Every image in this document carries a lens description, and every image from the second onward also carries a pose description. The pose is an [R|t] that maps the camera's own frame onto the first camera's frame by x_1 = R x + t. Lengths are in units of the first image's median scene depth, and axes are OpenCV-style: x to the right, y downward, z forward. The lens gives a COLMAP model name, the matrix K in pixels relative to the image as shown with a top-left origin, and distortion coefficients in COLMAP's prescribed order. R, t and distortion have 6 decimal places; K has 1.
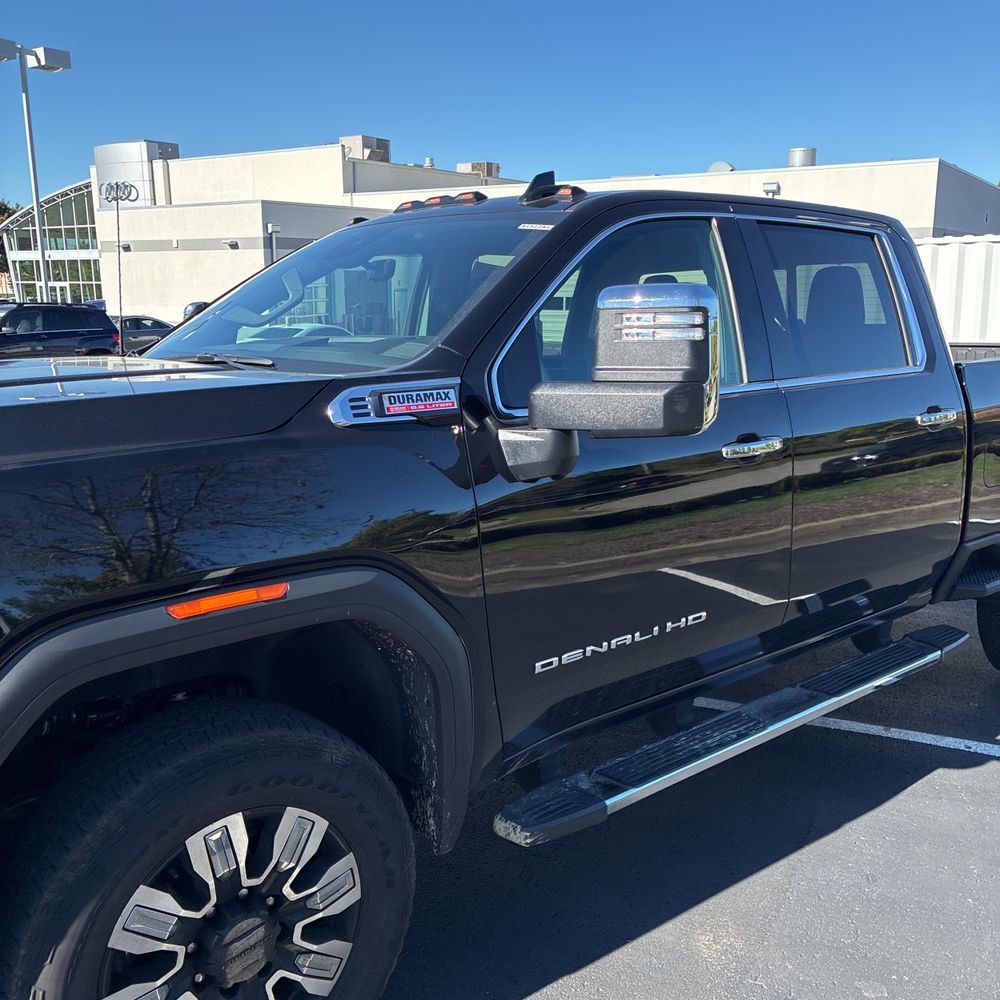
lens RADIAL K [[1021.4, 0, 501.0], [0, 1021.4, 496.3], [0, 0, 1]] dist [0.067978, -0.043233]
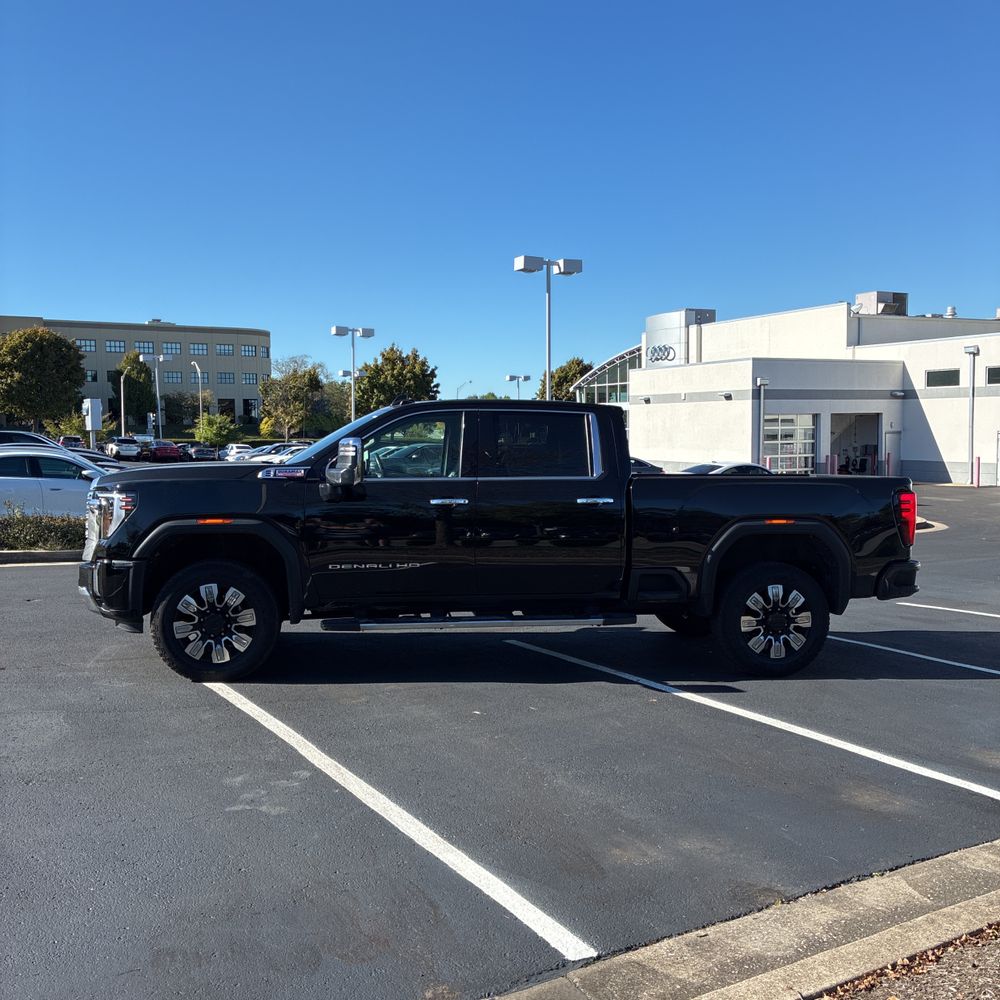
lens RADIAL K [[1052.2, 0, 498.7], [0, 1052.2, 499.7], [0, 0, 1]] dist [0.107657, -0.351728]
pose [[0.847353, 0.038422, -0.529638, 0.221056], [-0.110137, 0.988408, -0.104501, 0.026200], [0.519483, 0.146882, 0.841762, -0.142343]]
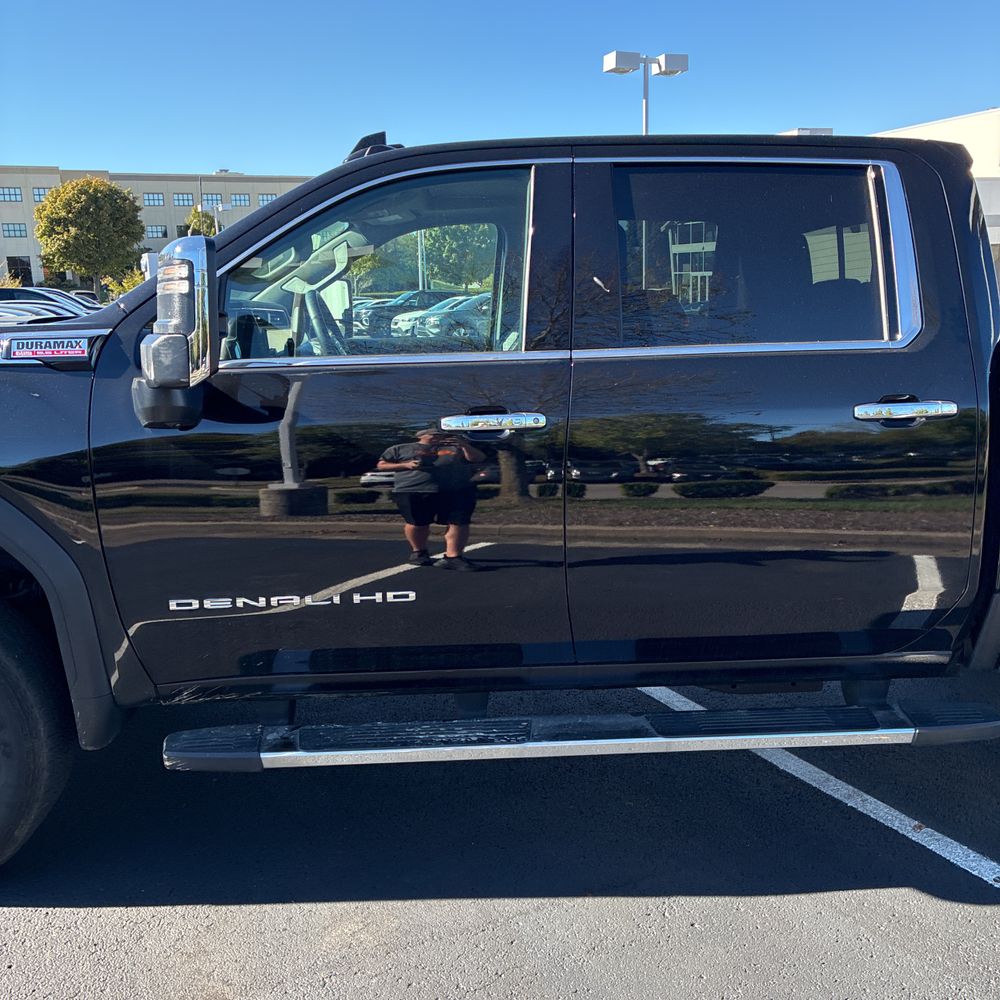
lens RADIAL K [[1031.4, 0, 472.8], [0, 1031.4, 501.8], [0, 0, 1]] dist [0.014733, -0.006095]
pose [[0.790128, 0.112747, -0.602483, 0.100738], [-0.103906, 0.993348, 0.049624, -0.002777], [0.604071, 0.023392, 0.796587, 0.035880]]
